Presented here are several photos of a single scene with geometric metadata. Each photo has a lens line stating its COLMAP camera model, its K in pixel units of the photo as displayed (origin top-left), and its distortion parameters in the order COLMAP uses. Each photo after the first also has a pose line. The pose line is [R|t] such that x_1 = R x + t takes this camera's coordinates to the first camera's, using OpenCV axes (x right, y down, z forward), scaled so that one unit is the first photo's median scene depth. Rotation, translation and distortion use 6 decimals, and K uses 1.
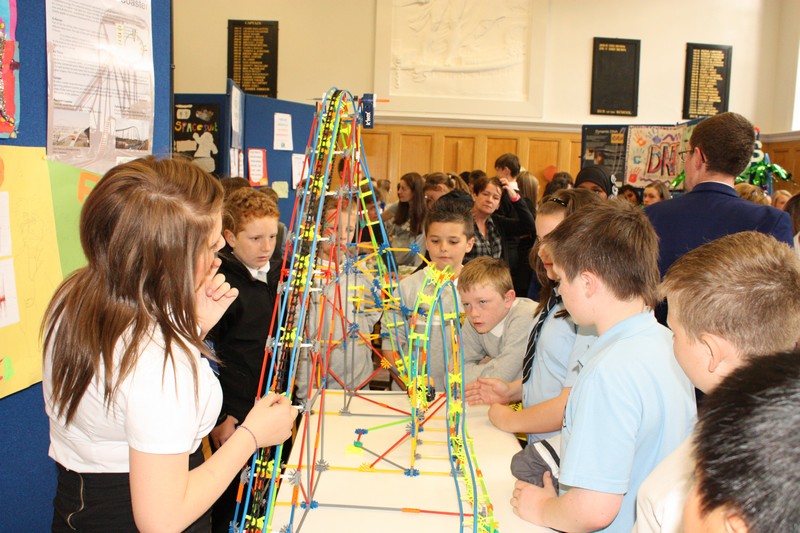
lens RADIAL K [[771.2, 0, 403.3], [0, 771.2, 267.2], [0, 0, 1]] dist [-0.156230, 0.176970]
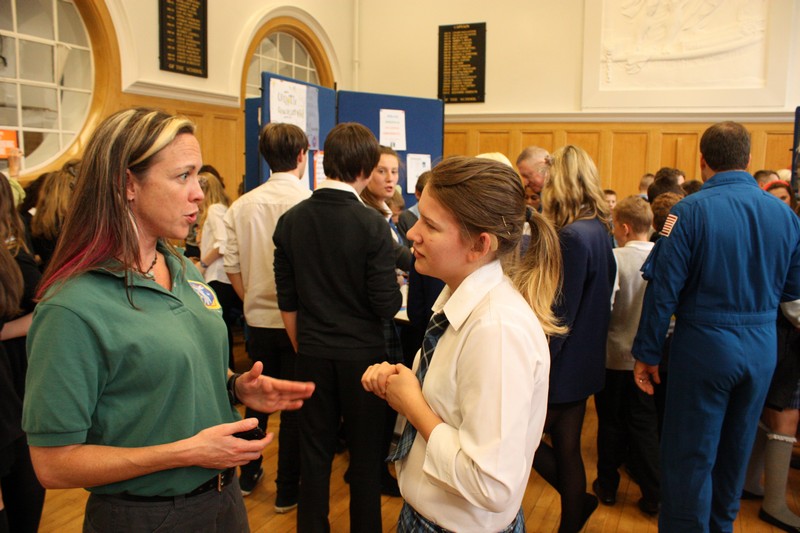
lens RADIAL K [[667.0, 0, 403.6], [0, 667.0, 262.7], [0, 0, 1]] dist [-0.173777, 0.161067]
pose [[0.889026, 0.039936, -0.456111, 0.139199], [-0.037208, 0.999195, 0.014965, -0.020902], [0.456342, 0.003666, 0.889797, 0.197965]]
